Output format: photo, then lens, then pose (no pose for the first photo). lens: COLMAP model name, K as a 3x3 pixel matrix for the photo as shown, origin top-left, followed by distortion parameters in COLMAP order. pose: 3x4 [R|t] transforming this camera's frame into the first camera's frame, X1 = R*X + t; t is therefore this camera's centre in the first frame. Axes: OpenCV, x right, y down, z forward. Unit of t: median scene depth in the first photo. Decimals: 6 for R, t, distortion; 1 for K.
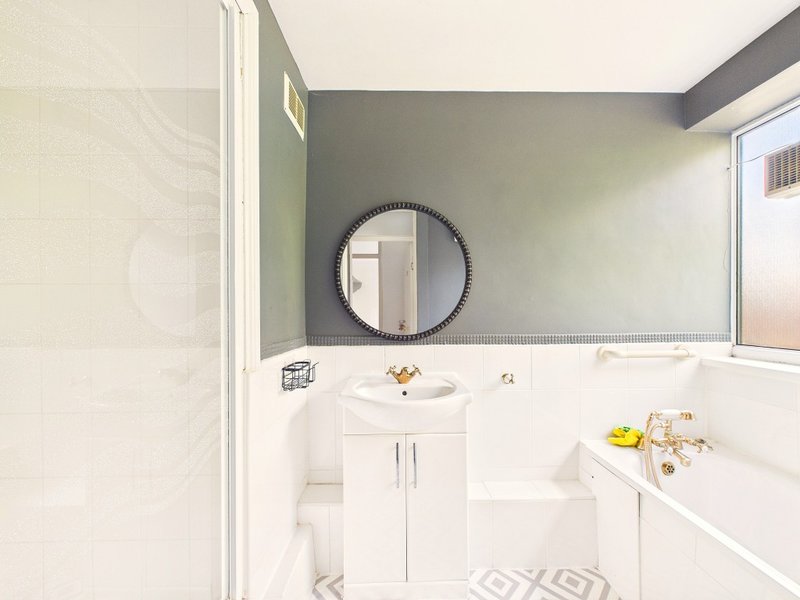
lens RADIAL K [[321.1, 0, 401.3], [0, 321.1, 306.1], [0, 0, 1]] dist [0.004364, 0.000796]
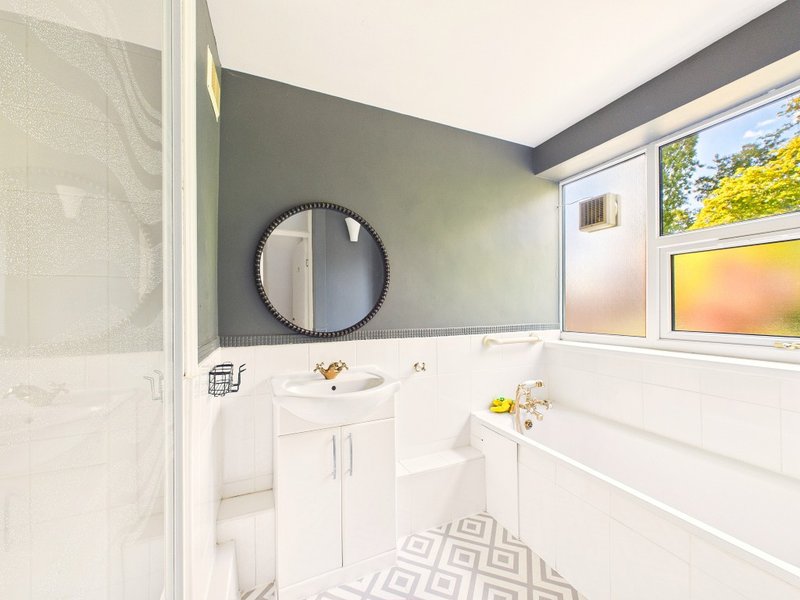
lens RADIAL K [[321.1, 0, 399.2], [0, 321.1, 301.5], [0, 0, 1]] dist [0.004364, 0.000796]
pose [[0.923612, 0.004274, 0.383305, -0.184803], [-0.002068, 0.999979, -0.006168, -0.001560], [-0.383323, 0.004905, 0.923601, -0.036450]]
